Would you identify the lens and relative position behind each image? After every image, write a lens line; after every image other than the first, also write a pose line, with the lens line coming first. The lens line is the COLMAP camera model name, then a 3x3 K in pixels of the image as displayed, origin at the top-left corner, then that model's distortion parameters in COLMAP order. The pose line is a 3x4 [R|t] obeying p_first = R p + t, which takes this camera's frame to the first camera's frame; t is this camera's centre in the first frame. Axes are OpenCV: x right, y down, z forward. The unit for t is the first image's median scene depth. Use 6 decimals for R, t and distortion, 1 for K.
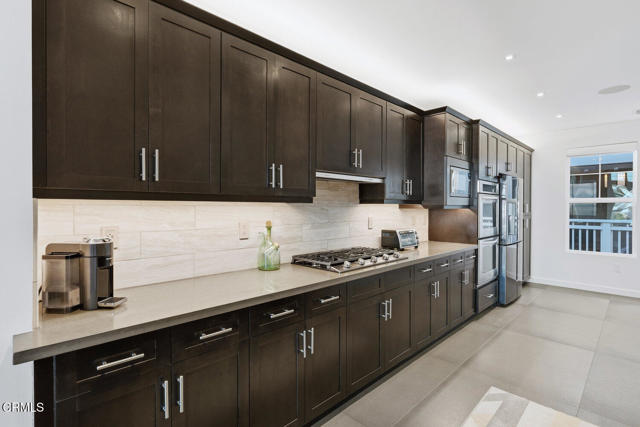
lens RADIAL K [[311.8, 0, 320.0], [0, 311.8, 213.5], [0, 0, 1]] dist [0.000118, 0.000164]
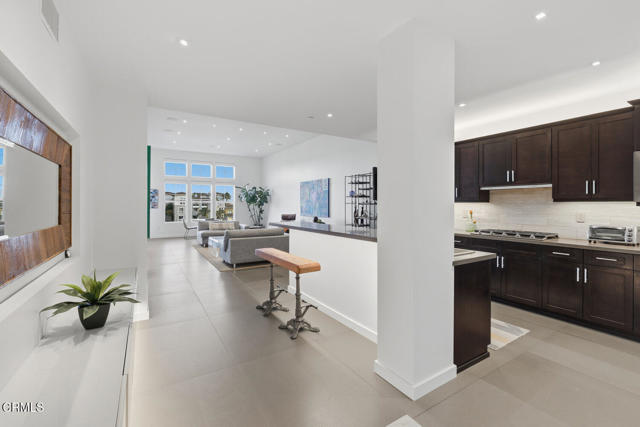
lens RADIAL K [[276.4, 0, 317.0], [0, 276.4, 209.8], [0, 0, 1]] dist [0.000827, 0.000084]
pose [[-0.225766, 0.018263, -0.974010, 1.566320], [-0.019713, 0.999534, 0.023311, -0.004452], [0.973982, 0.024463, -0.225301, 0.256660]]
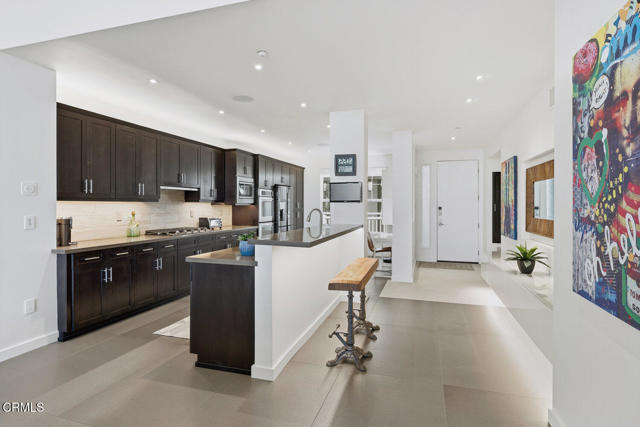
lens RADIAL K [[341.7, 0, 319.3], [0, 341.7, 206.1], [0, 0, 1]] dist [-0.002034, -0.000911]
pose [[0.885049, -0.000269, 0.465497, -0.096826], [0.007170, 0.999889, -0.013056, 0.020159], [-0.465442, 0.014893, 0.884953, -1.035790]]
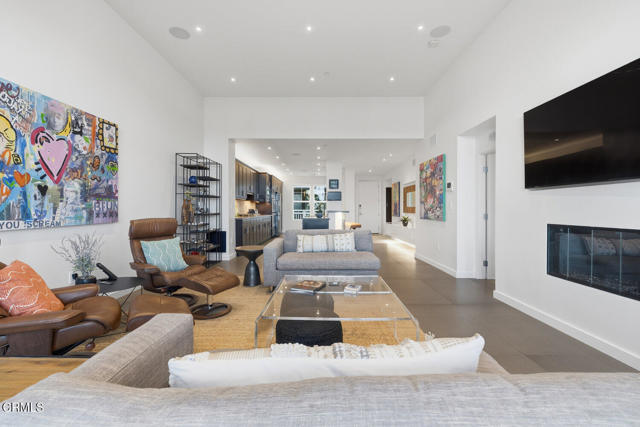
lens RADIAL K [[281.0, 0, 319.3], [0, 281.0, 210.1], [0, 0, 1]] dist [0.000599, 0.000081]
pose [[0.711370, -0.003748, 0.702807, -1.423740], [0.013094, 0.999883, -0.007922, 0.105320], [-0.702695, 0.014838, 0.711336, -1.674330]]
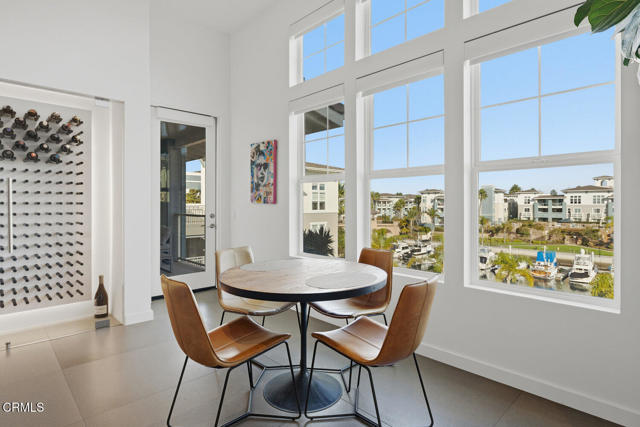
lens RADIAL K [[341.7, 0, 319.3], [0, 341.7, 206.1], [0, 0, 1]] dist [-0.002034, -0.000911]
pose [[-0.999749, -0.001195, 0.022387, -1.722008], [-0.000653, 0.999707, 0.024215, 0.079155], [-0.022409, 0.024194, -0.999456, -1.283092]]
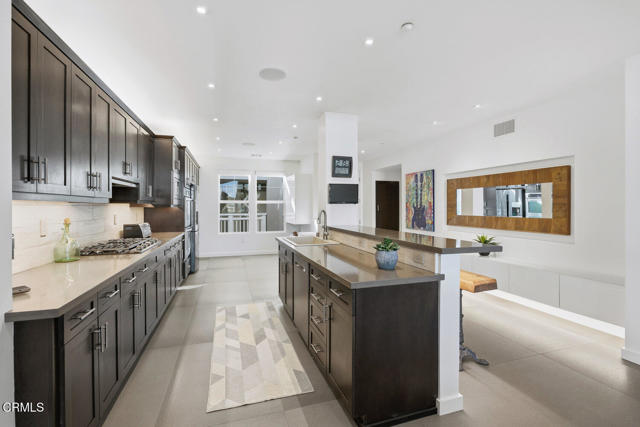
lens RADIAL K [[288.1, 0, 320.3], [0, 288.1, 206.3], [0, 0, 1]] dist [-0.003165, -0.000143]
pose [[0.453583, -0.001755, 0.891212, -0.504269], [0.018656, 0.999798, -0.007527, 0.004460], [-0.891019, 0.020040, 0.453524, -0.219310]]
